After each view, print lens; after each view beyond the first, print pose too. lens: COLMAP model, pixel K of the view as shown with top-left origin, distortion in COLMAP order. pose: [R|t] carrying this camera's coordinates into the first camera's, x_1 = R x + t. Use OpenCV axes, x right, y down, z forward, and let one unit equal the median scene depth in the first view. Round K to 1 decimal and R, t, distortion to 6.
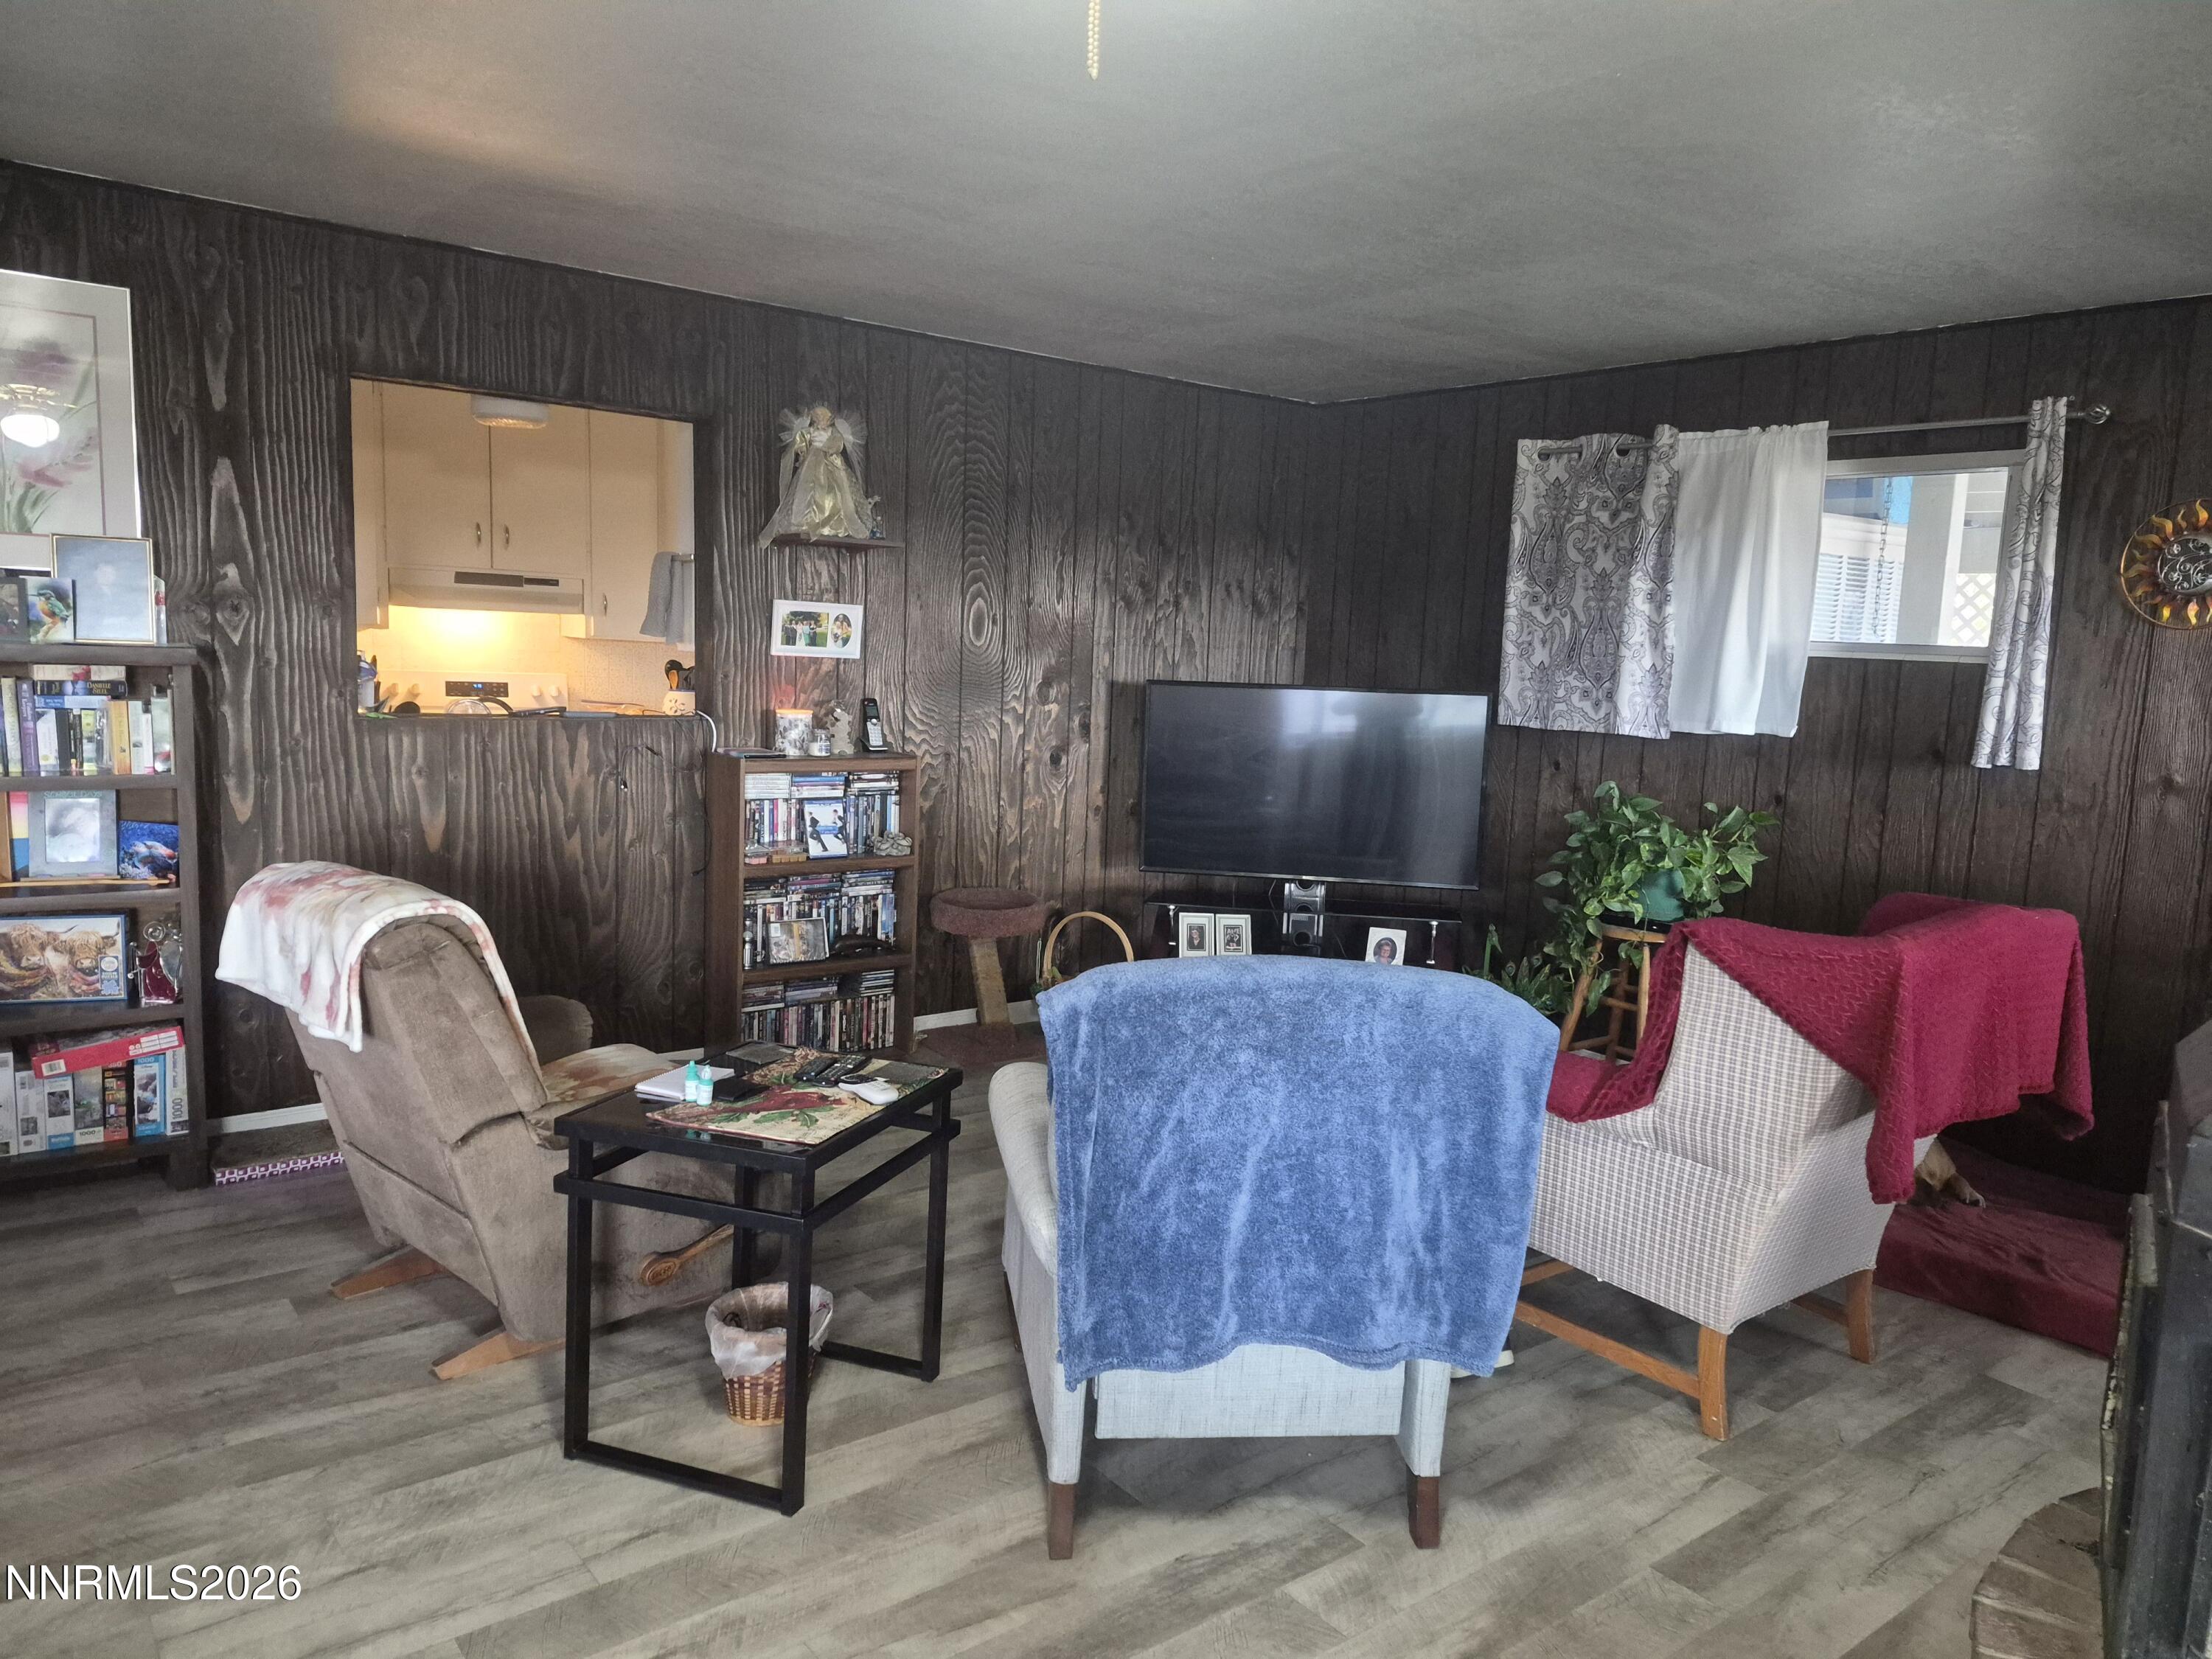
lens RADIAL K [[1520.6, 0, 1104.0], [0, 1520.6, 840.2], [0, 0, 1]] dist [0.064510, -0.057445]
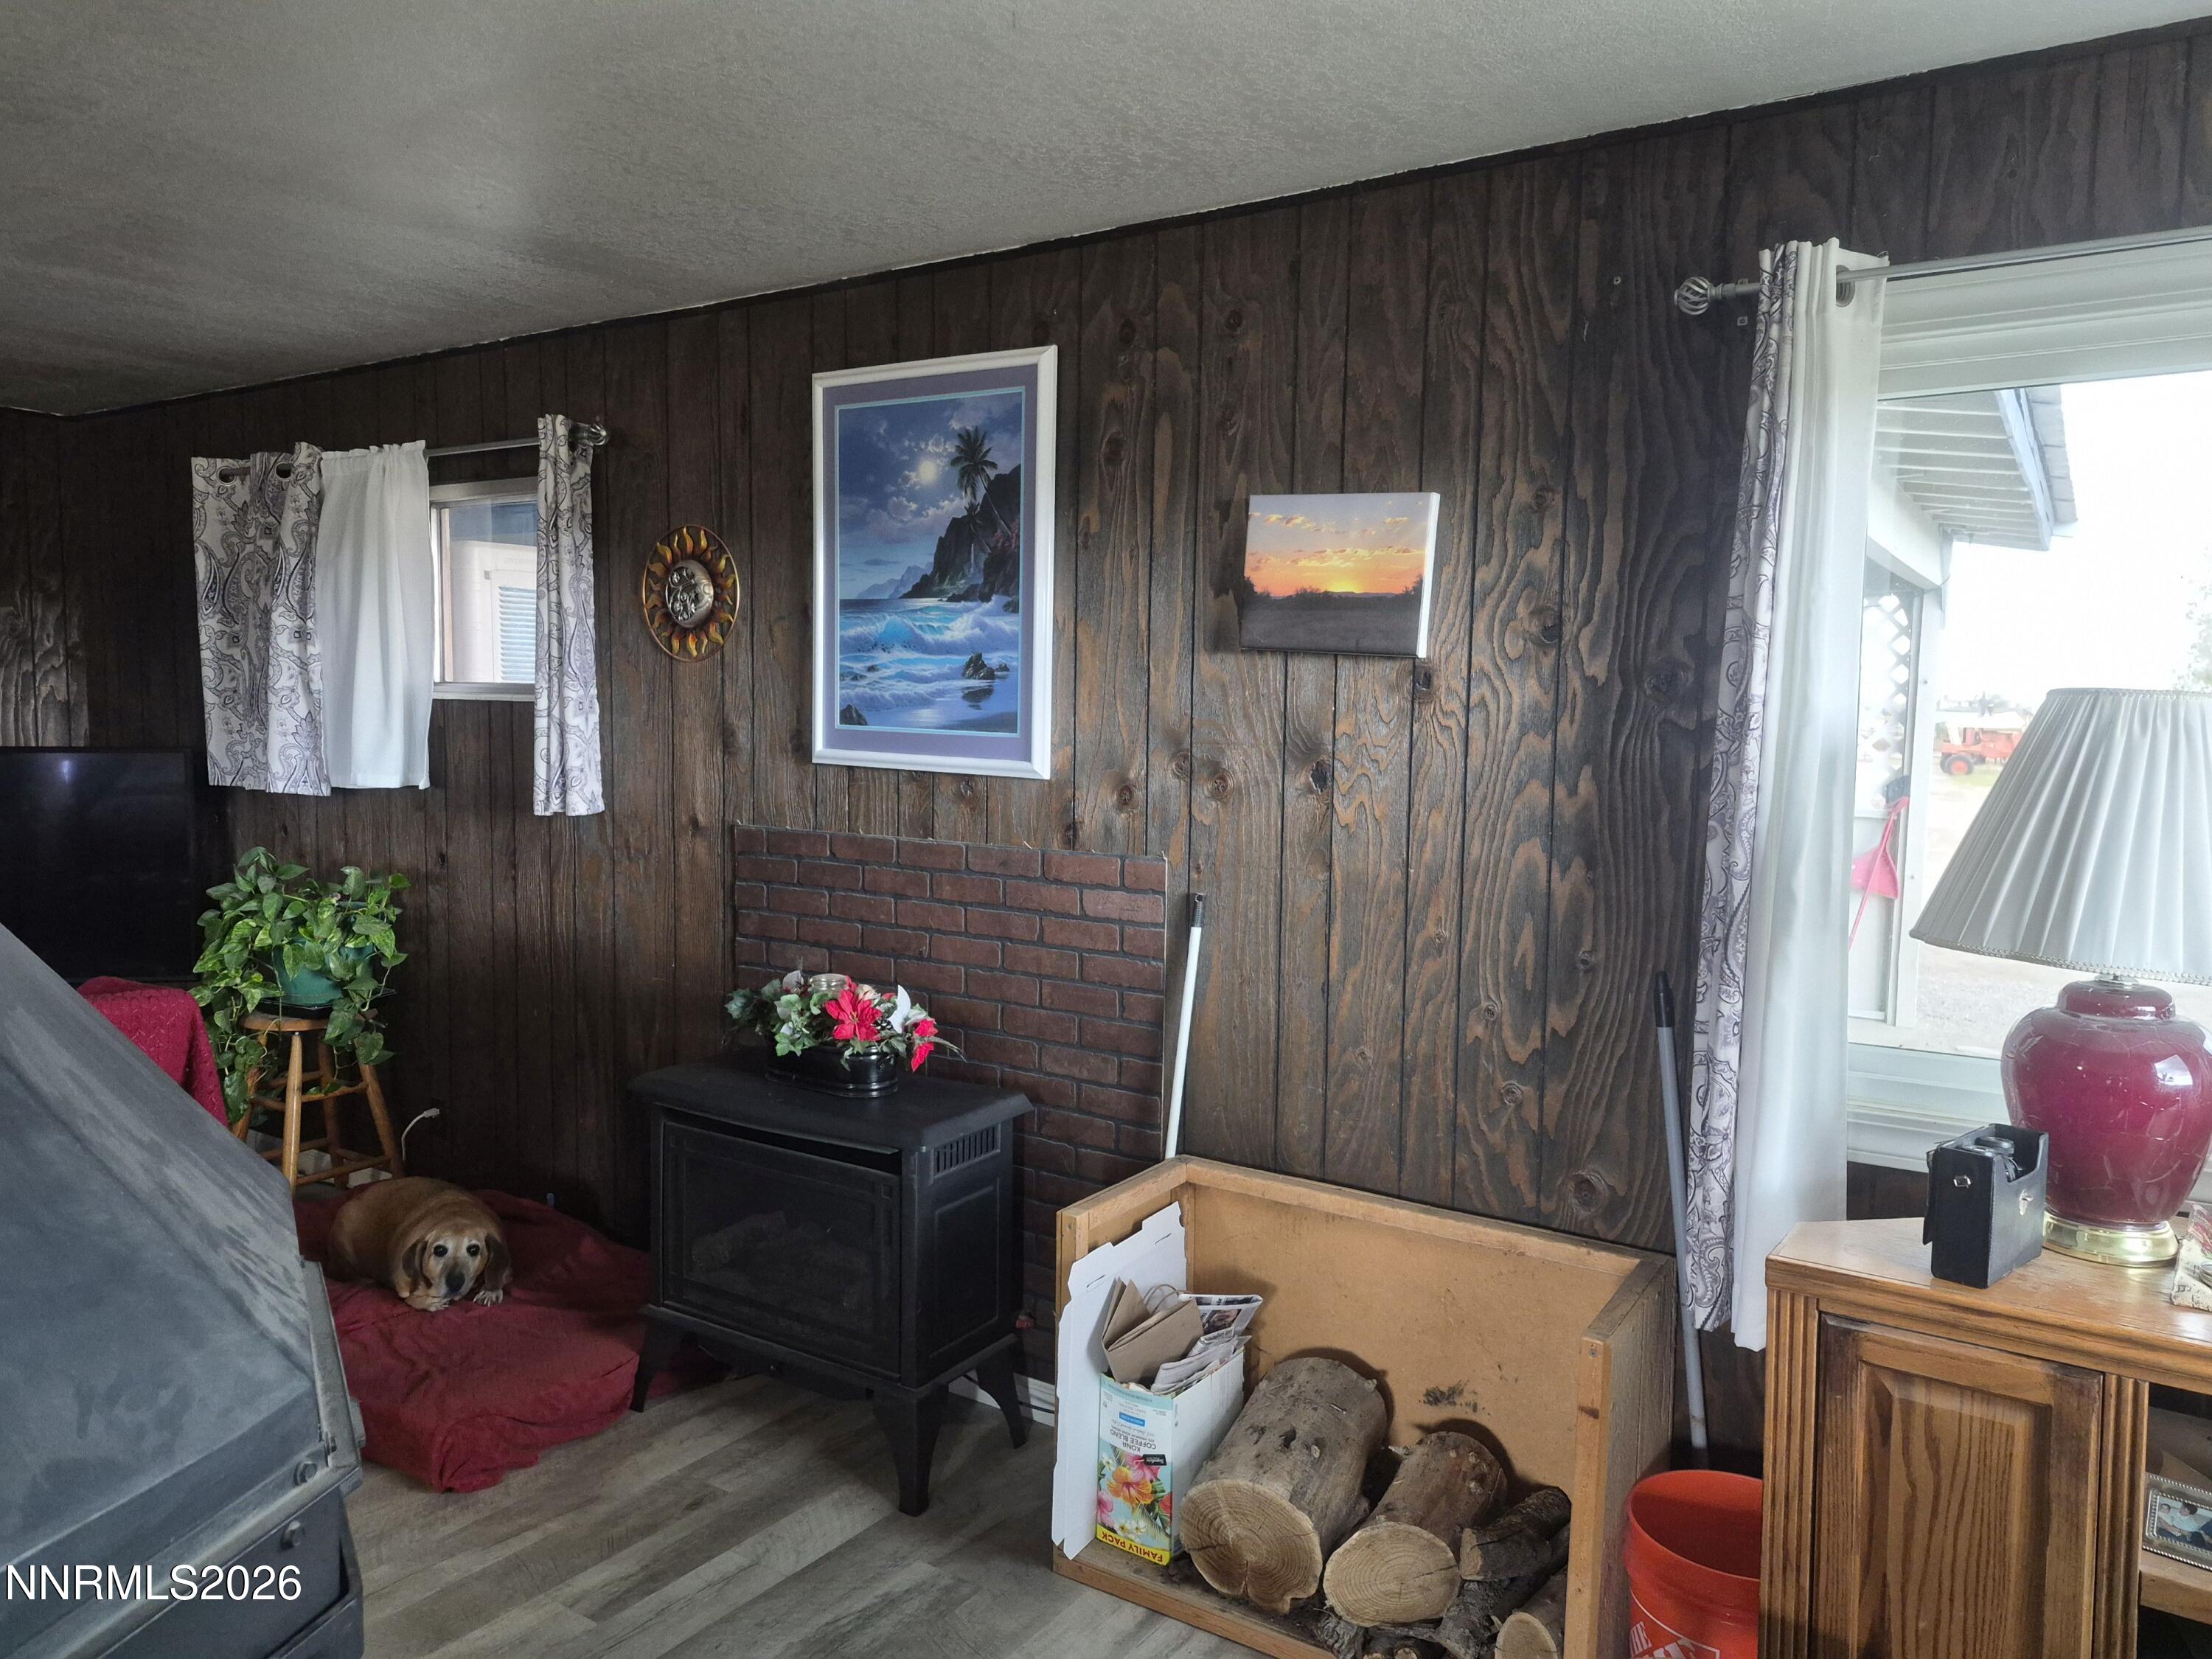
lens RADIAL K [[1520.6, 0, 1094.9], [0, 1520.6, 818.3], [0, 0, 1]] dist [0.064510, -0.057445]
pose [[0.952961, -0.053430, 0.298345, 0.524695], [0.067229, 0.997082, -0.036175, 0.008318], [-0.295541, 0.054531, 0.953772, 0.029862]]
